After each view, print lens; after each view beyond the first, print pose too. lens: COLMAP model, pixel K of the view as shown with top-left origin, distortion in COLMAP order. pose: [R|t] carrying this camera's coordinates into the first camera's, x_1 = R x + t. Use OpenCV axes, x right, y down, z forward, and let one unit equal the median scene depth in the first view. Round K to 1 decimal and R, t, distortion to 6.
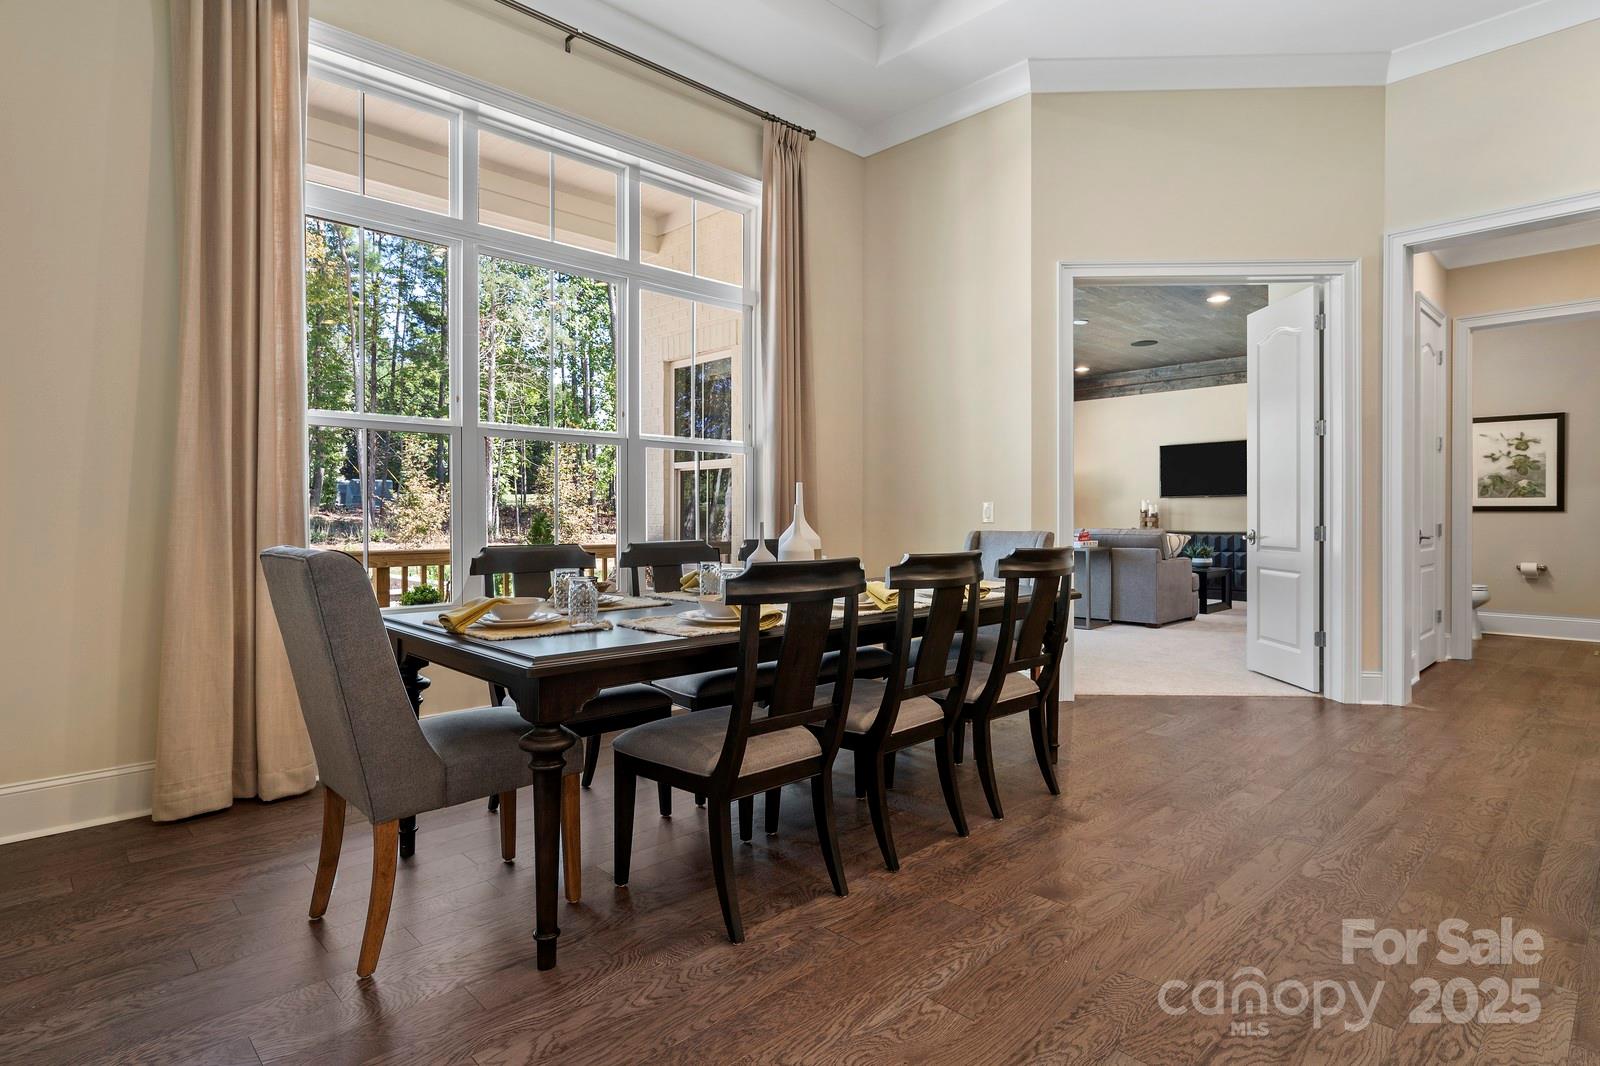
lens RADIAL K [[834.5, 0, 794.1], [0, 834.5, 517.8], [0, 0, 1]] dist [0.000421, 0.000889]
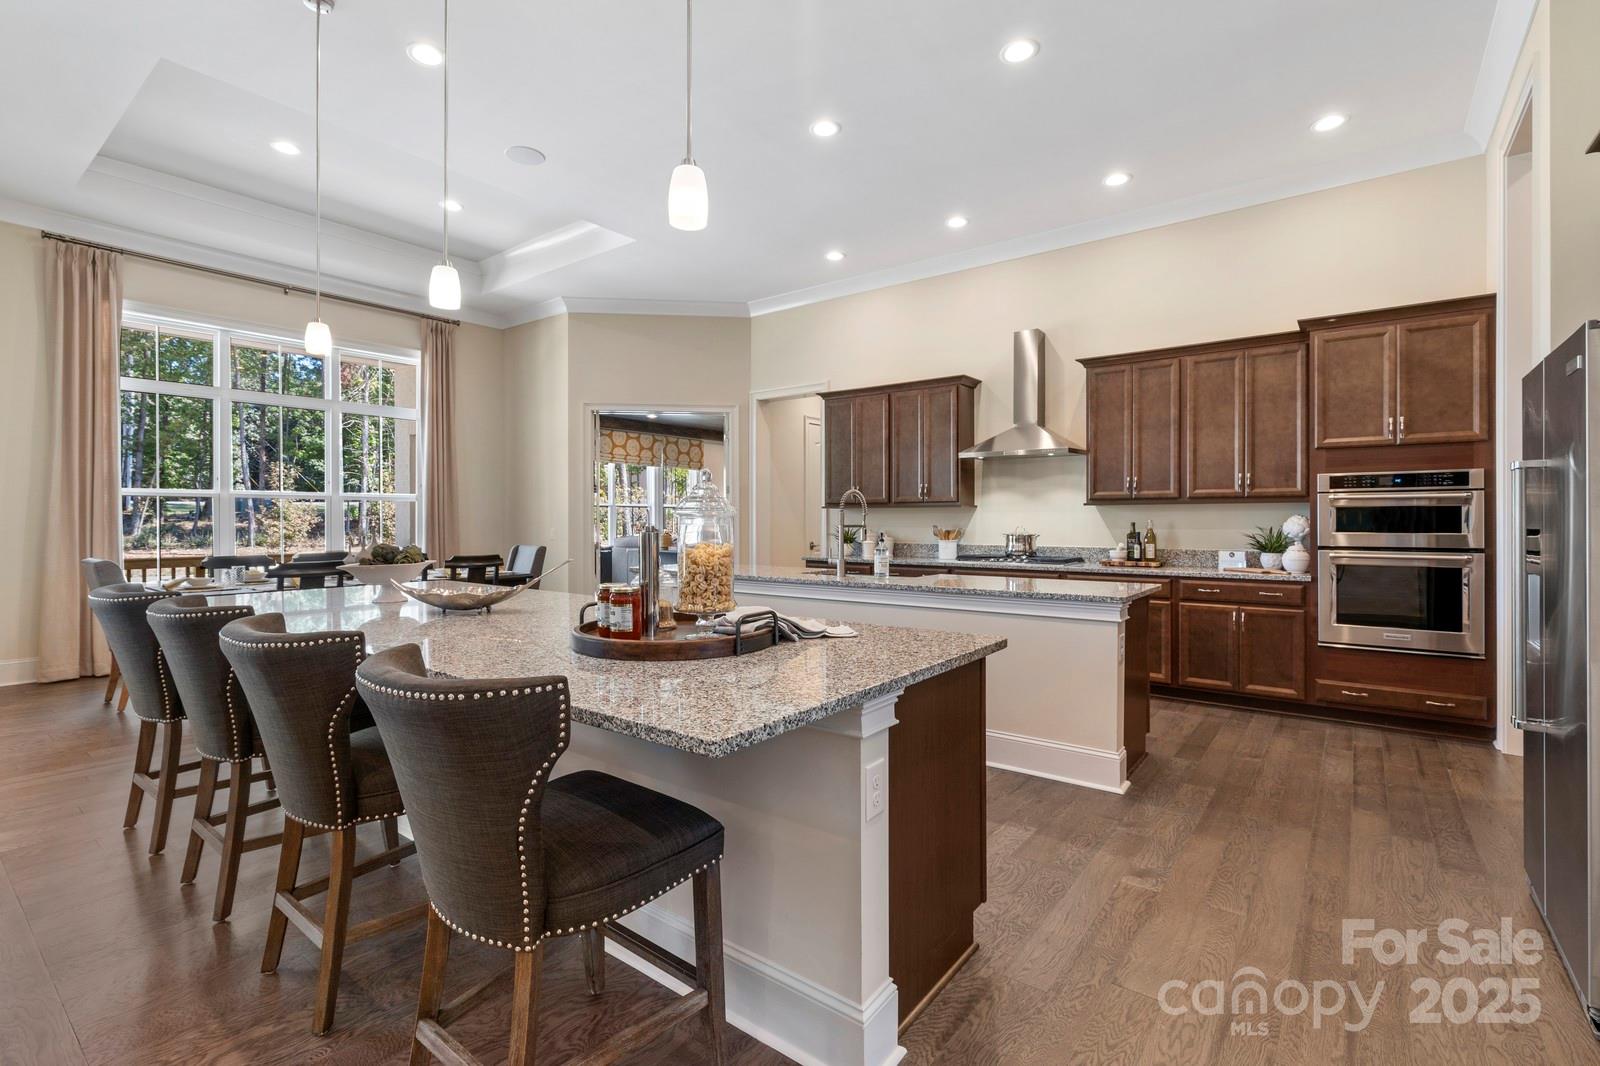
lens RADIAL K [[729.6, 0, 798.8], [0, 729.6, 525.6], [0, 0, 1]] dist [-0.001886, -0.000181]
pose [[0.989501, -0.000236, 0.144529, 0.551492], [-0.000555, 0.999985, 0.005434, -0.035945], [-0.144528, -0.005457, 0.989486, -0.695070]]
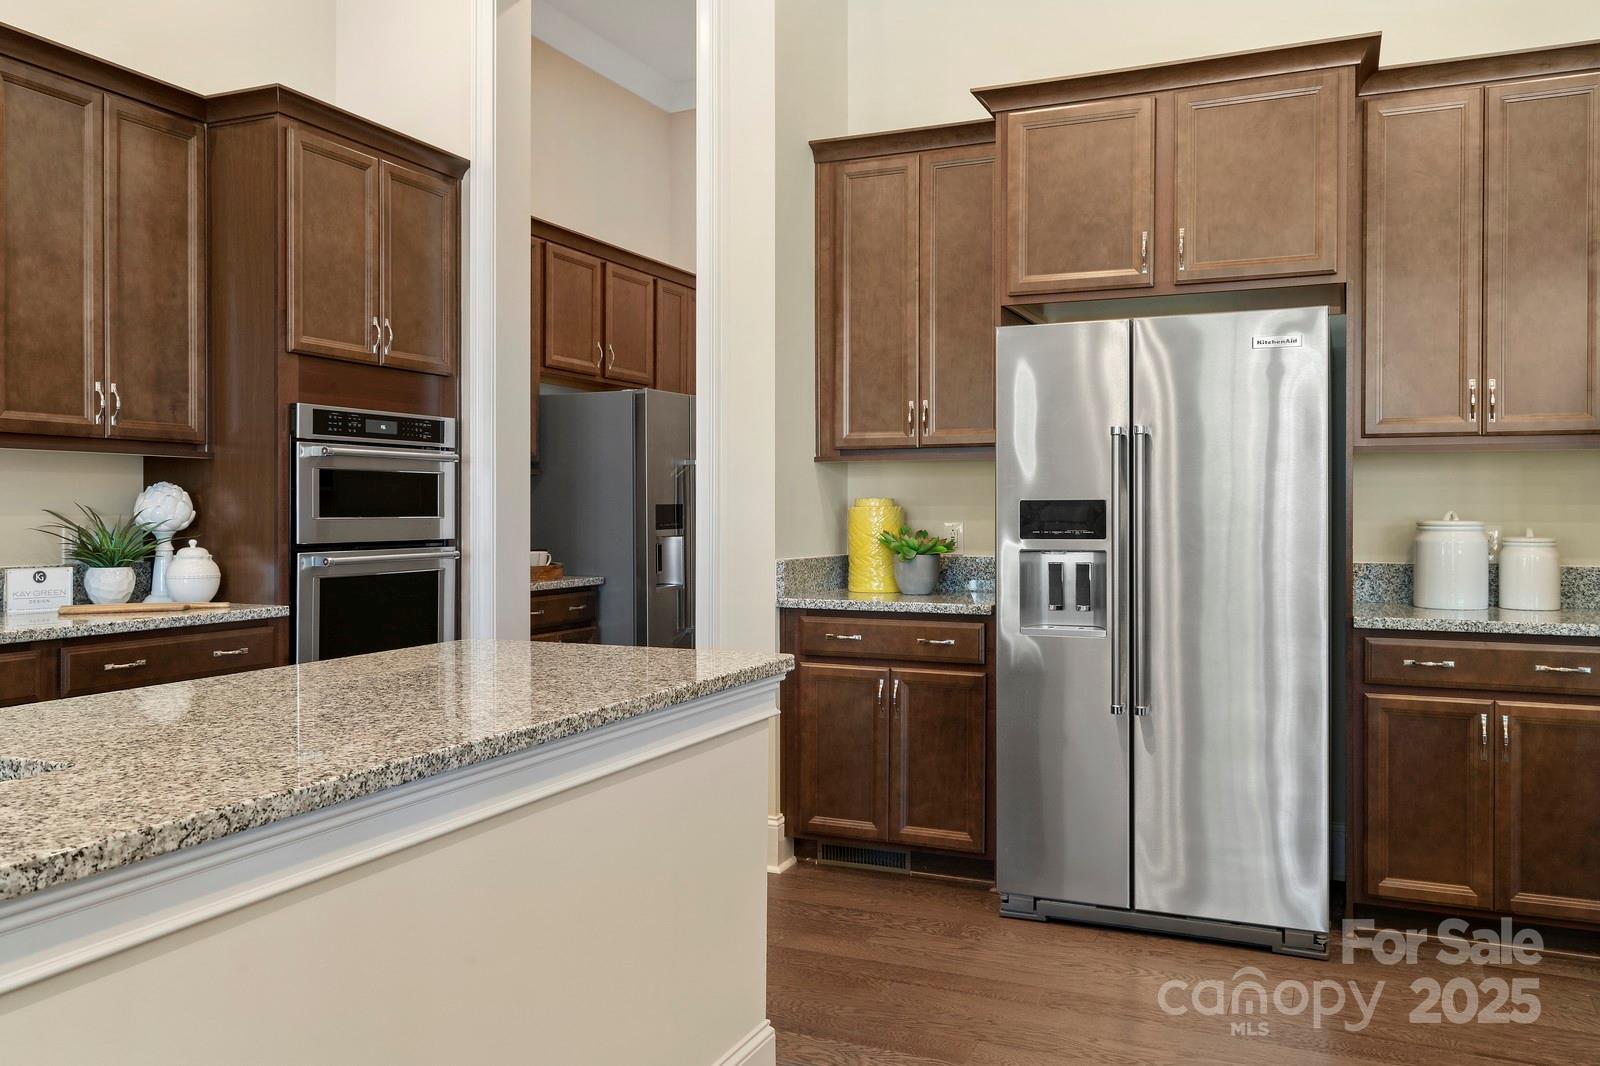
lens RADIAL K [[1258.9, 0, 802.7], [0, 1258.9, 520.6], [0, 0, 1]] dist [0.000718, 0.003696]
pose [[-0.376124, -0.004798, 0.926557, 0.465403], [0.002685, 0.999977, 0.006268, -0.025444], [-0.926565, 0.004846, -0.376103, 0.123144]]
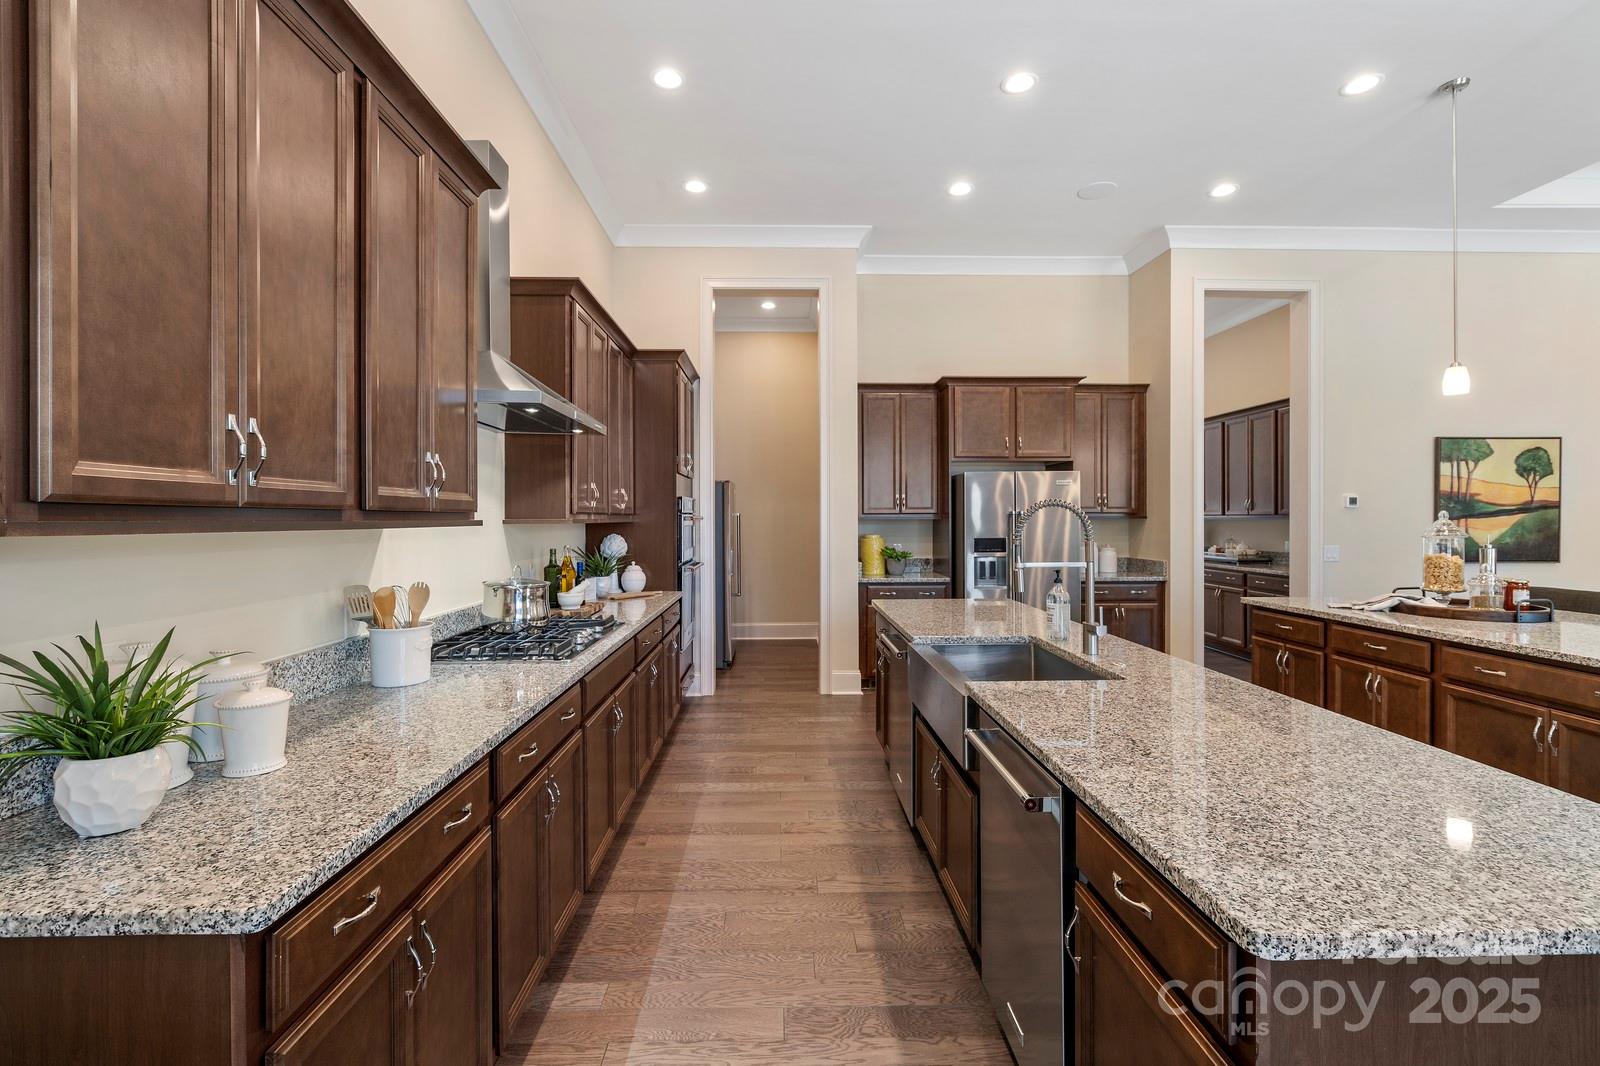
lens RADIAL K [[729.6, 0, 798.8], [0, 729.6, 525.6], [0, 0, 1]] dist [-0.001886, -0.000181]
pose [[-0.738801, -0.002289, 0.673920, 0.543776], [0.007255, 0.999909, 0.011350, -0.066851], [-0.673884, 0.013274, -0.738717, 0.749223]]
